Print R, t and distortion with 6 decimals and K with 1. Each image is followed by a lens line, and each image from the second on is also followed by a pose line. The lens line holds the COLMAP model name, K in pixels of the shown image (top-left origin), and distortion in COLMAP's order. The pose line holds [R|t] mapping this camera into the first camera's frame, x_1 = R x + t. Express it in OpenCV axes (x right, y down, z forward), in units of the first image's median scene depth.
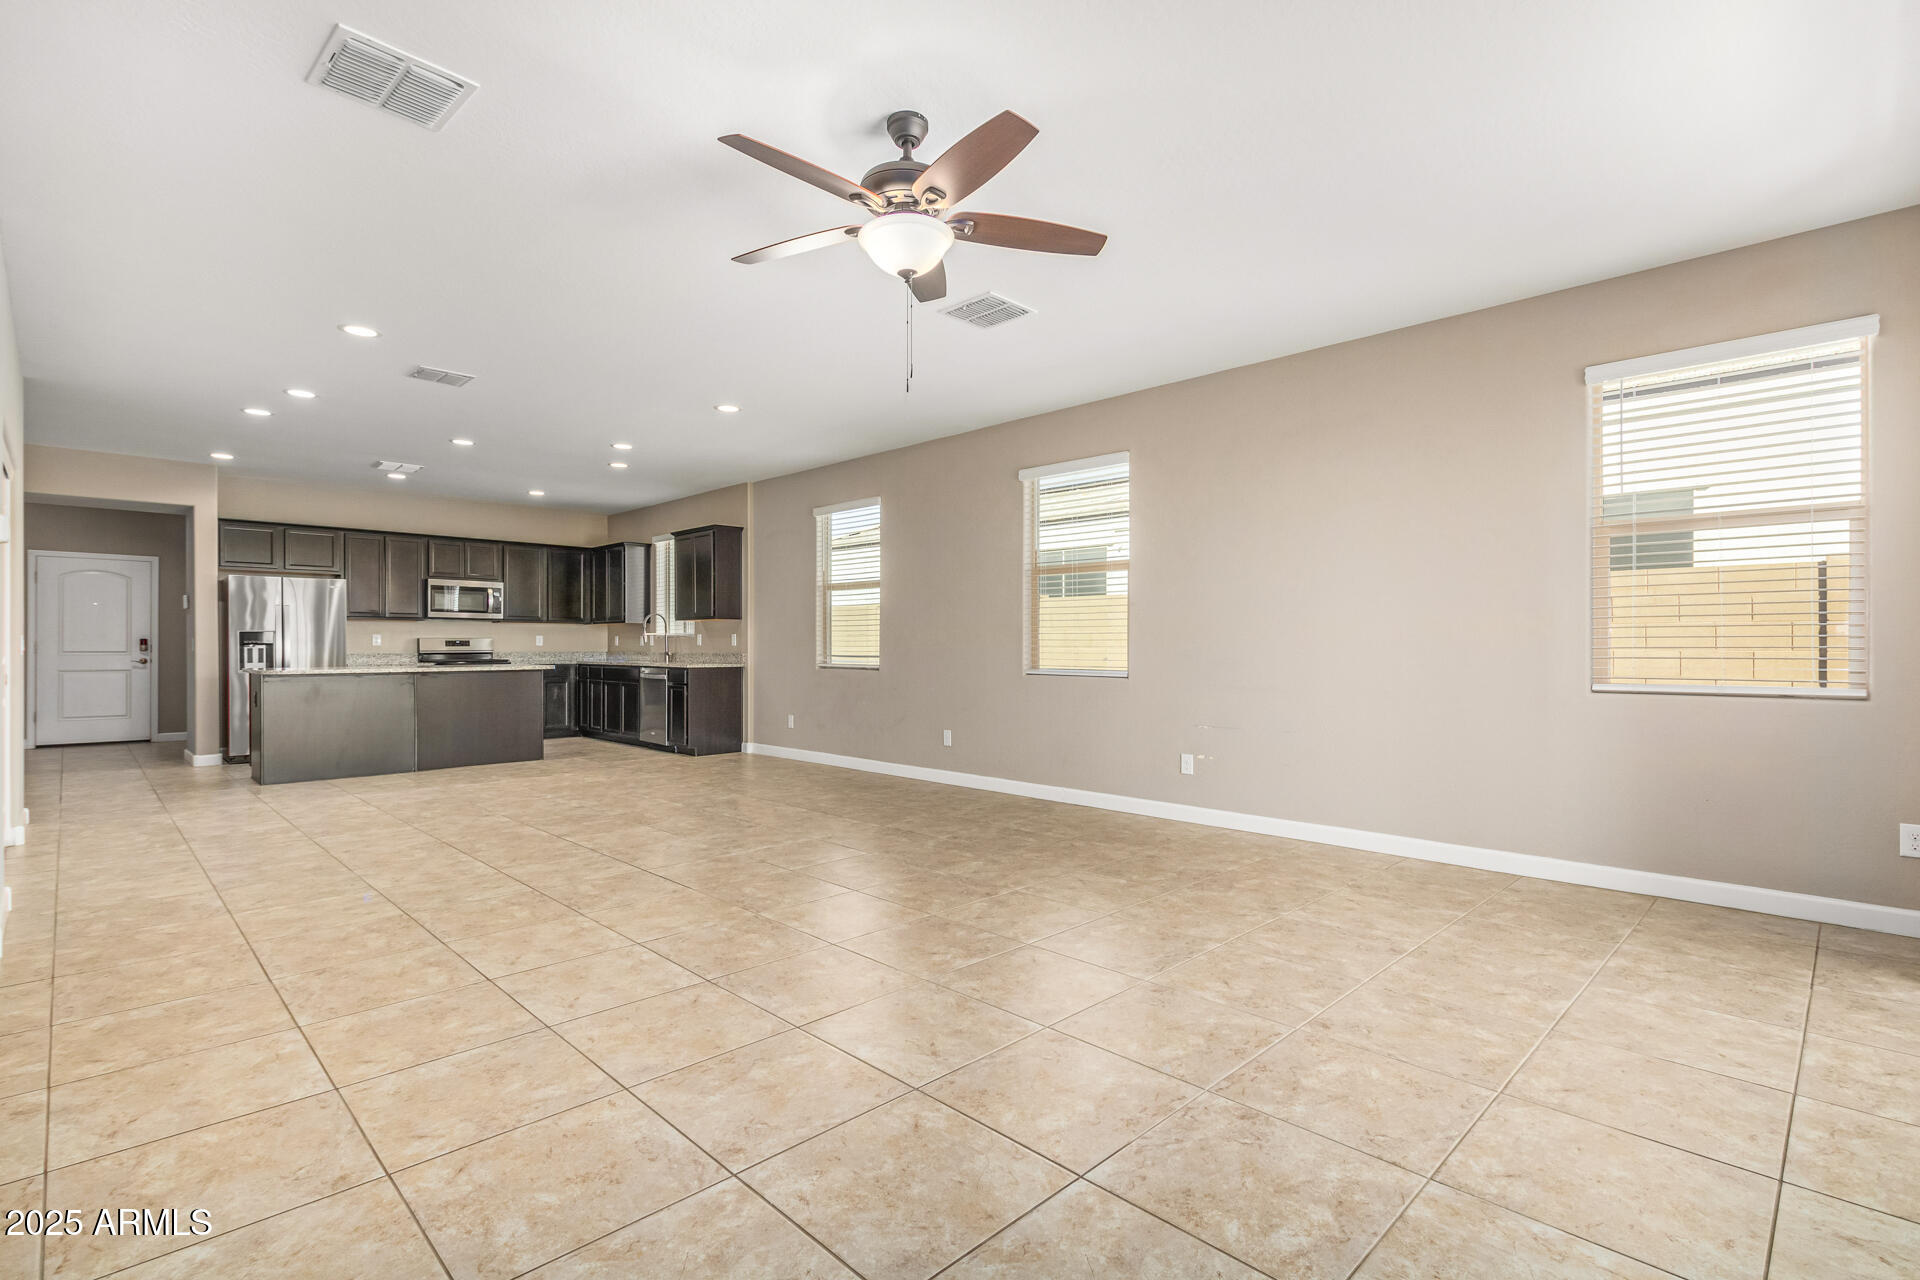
lens RADIAL K [[886.1, 0, 944.6], [0, 886.1, 645.1], [0, 0, 1]] dist [0.003269, -0.002380]
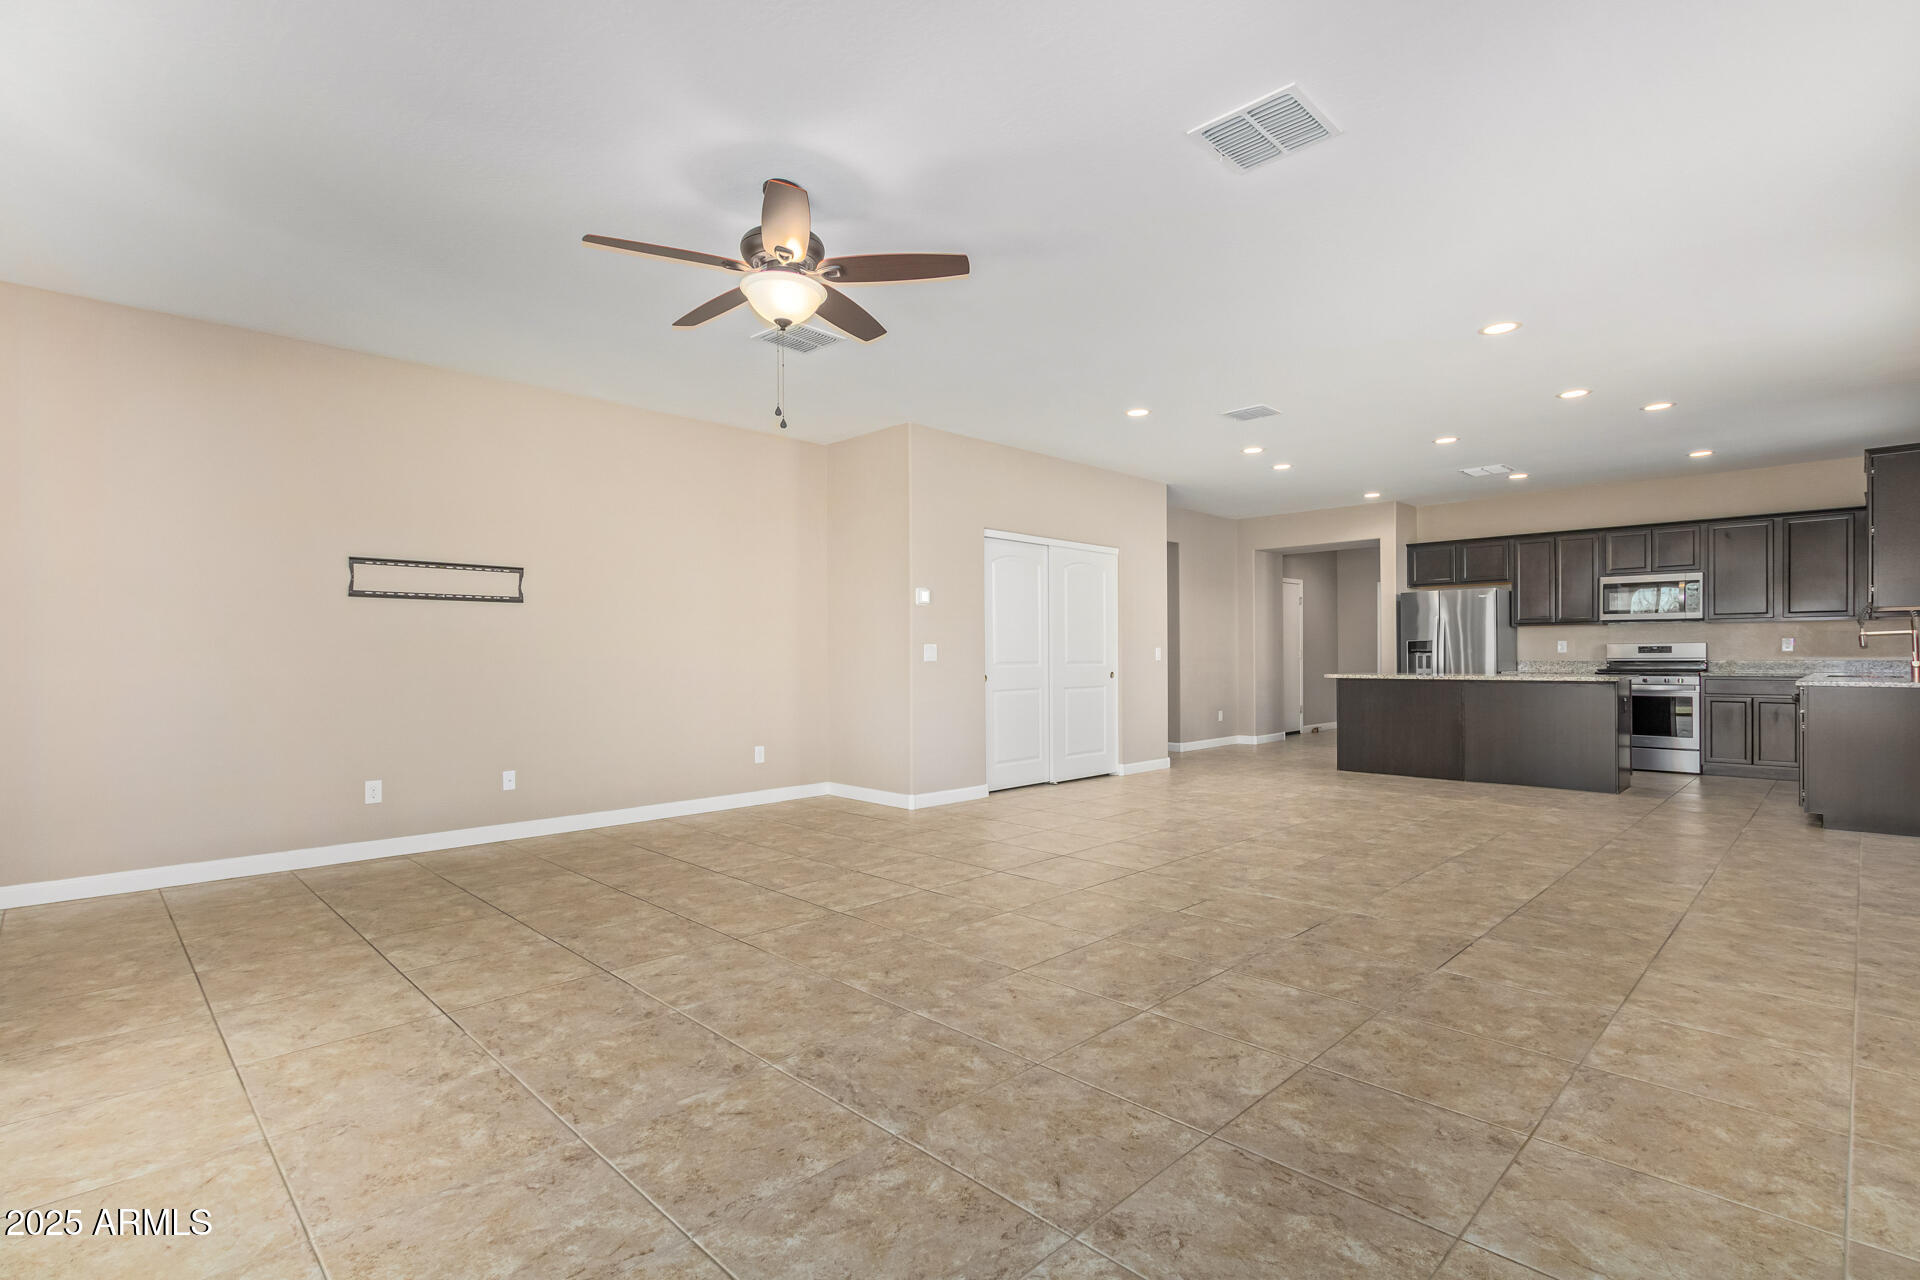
lens RADIAL K [[886.1, 0, 945.0], [0, 886.1, 654.0], [0, 0, 1]] dist [0.003269, -0.002380]
pose [[0.010809, -0.003883, -0.999934, 0.301815], [0.005579, 0.999977, -0.003823, 0.001833], [0.999926, -0.005537, 0.010830, 0.333838]]
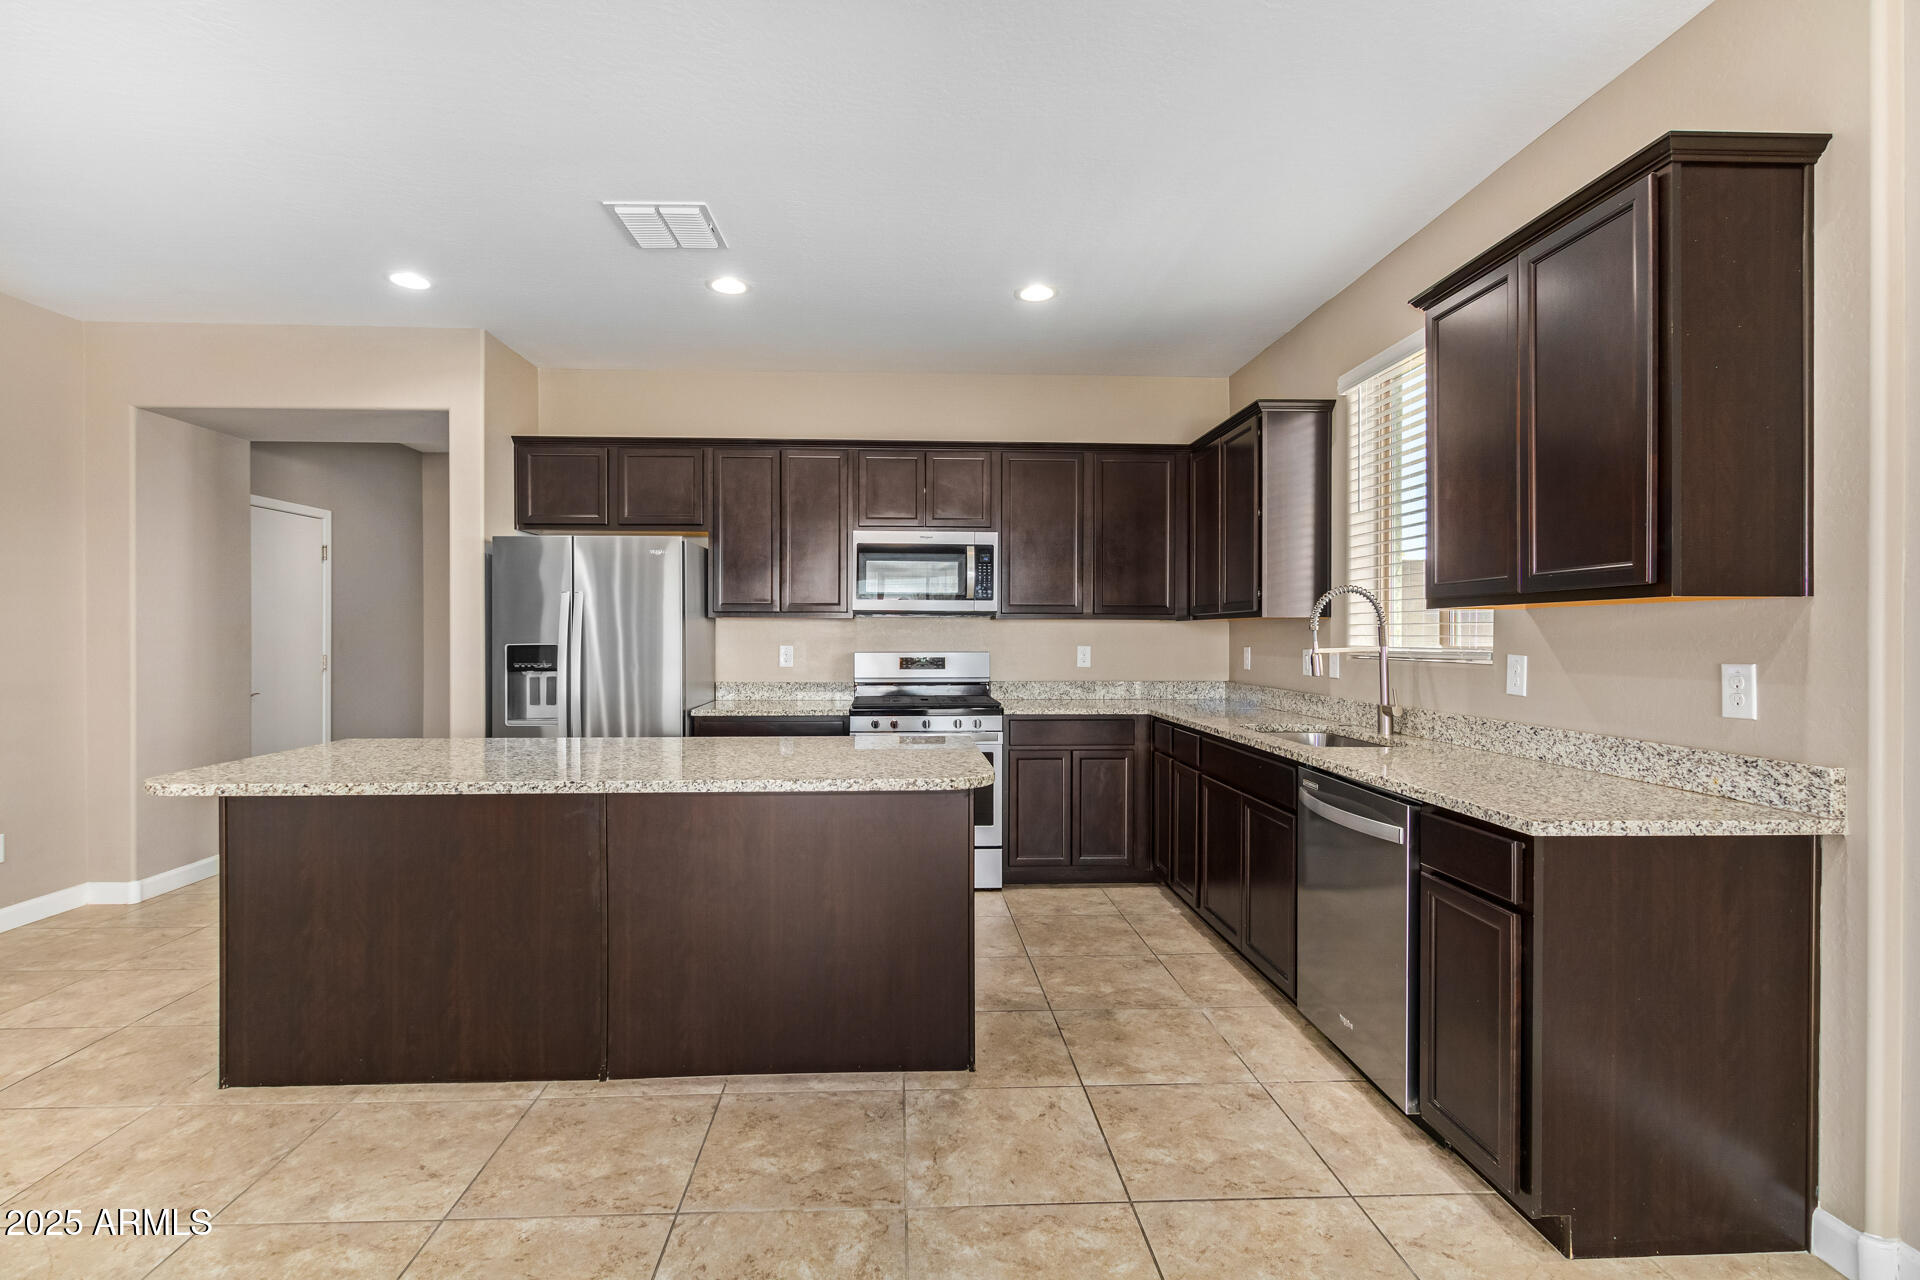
lens RADIAL K [[886.1, 0, 935.8], [0, 886.1, 639.0], [0, 0, 1]] dist [0.003269, -0.002380]
pose [[0.747756, 0.004888, -0.663956, -0.229647], [-0.001521, 0.999983, 0.005649, -0.018988], [0.663972, -0.003214, 0.747751, 0.673327]]
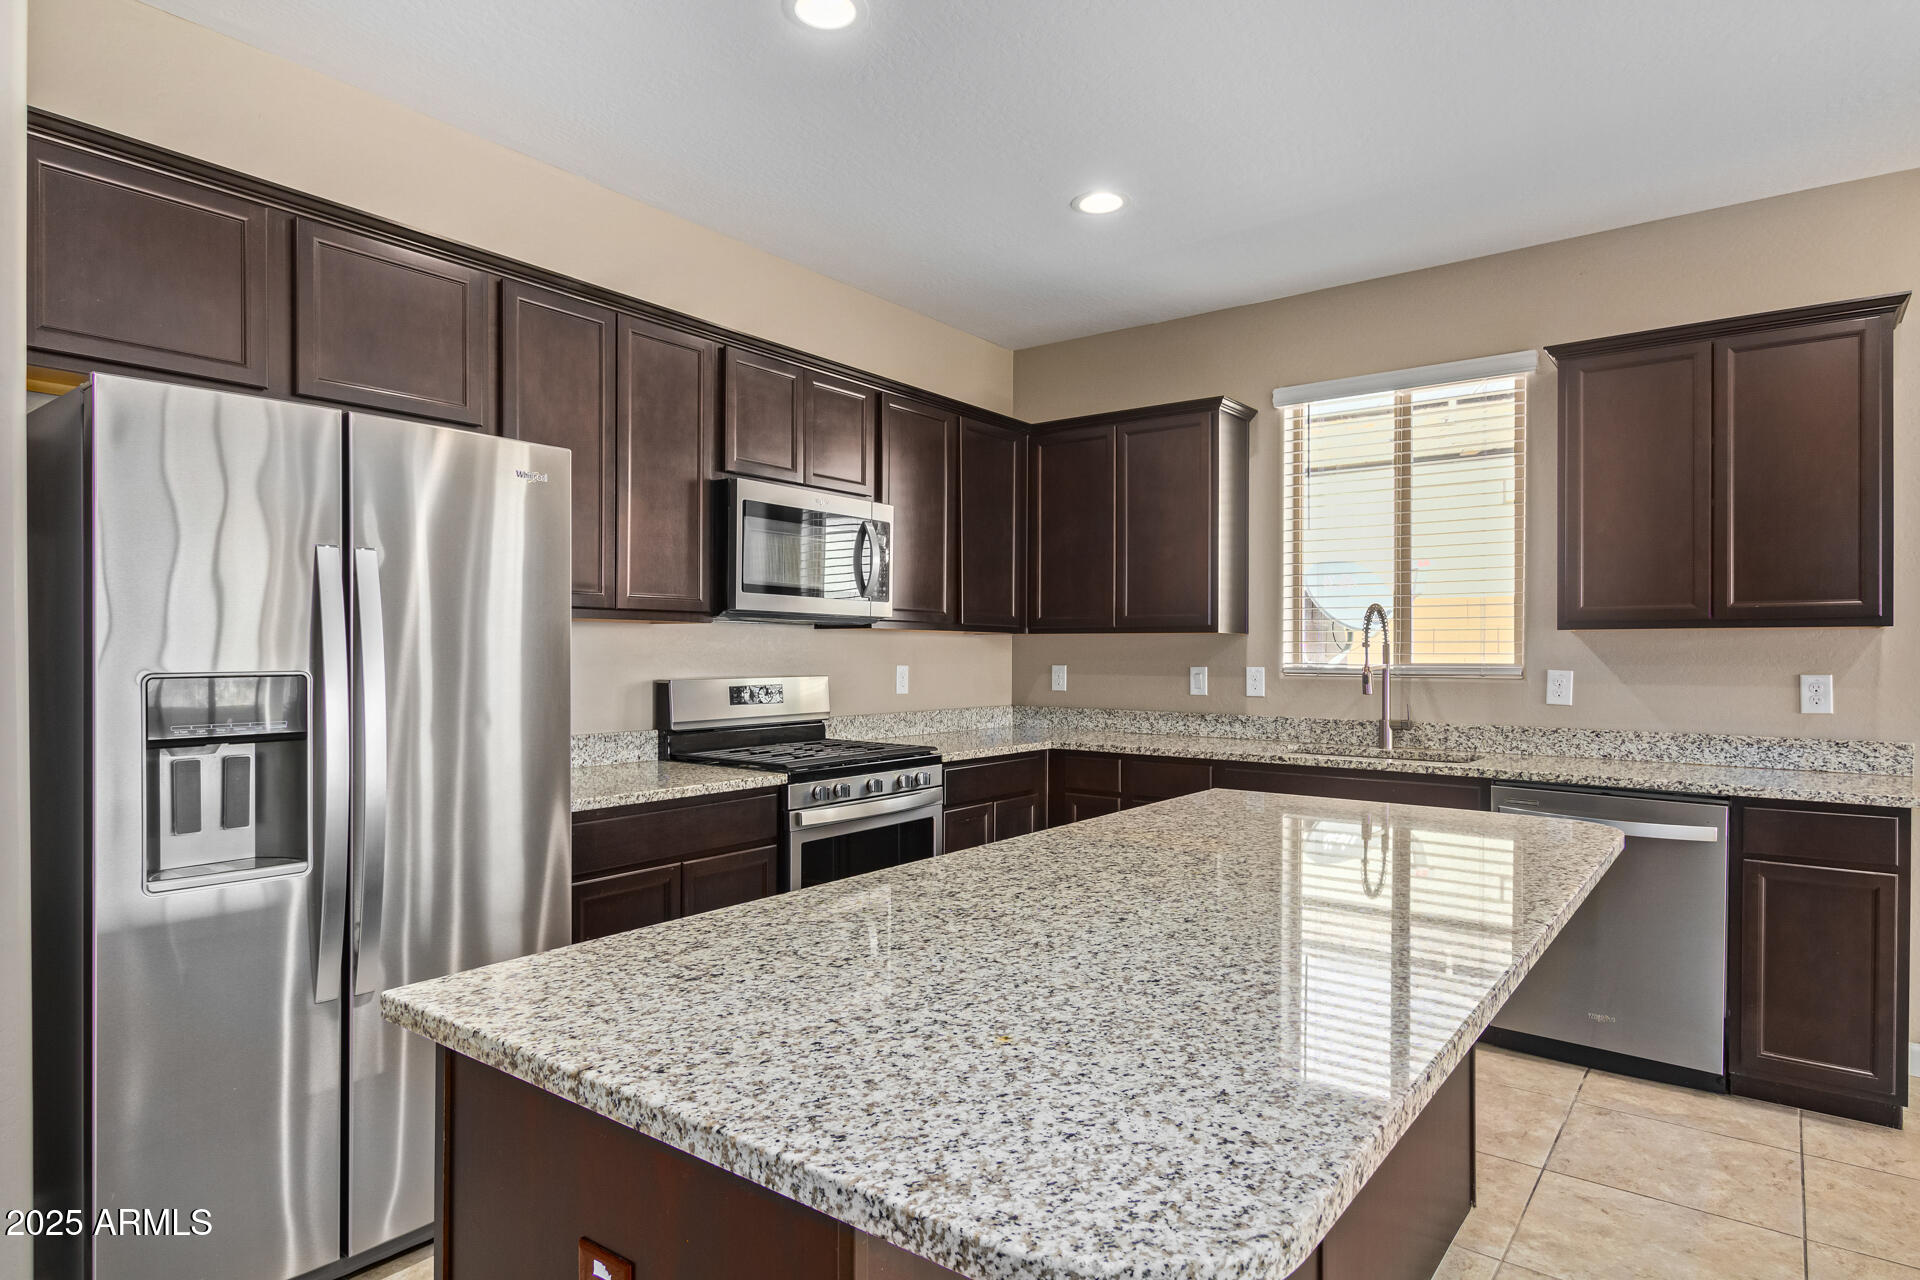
lens RADIAL K [[1078.5, 0, 954.2], [0, 1078.5, 651.6], [0, 0, 1]] dist [0.006504, -0.002387]
pose [[0.988836, 0.004196, 0.148948, -0.568609], [-0.004495, 0.999989, 0.001666, -0.019172], [-0.148939, -0.002317, 0.988844, 0.643515]]
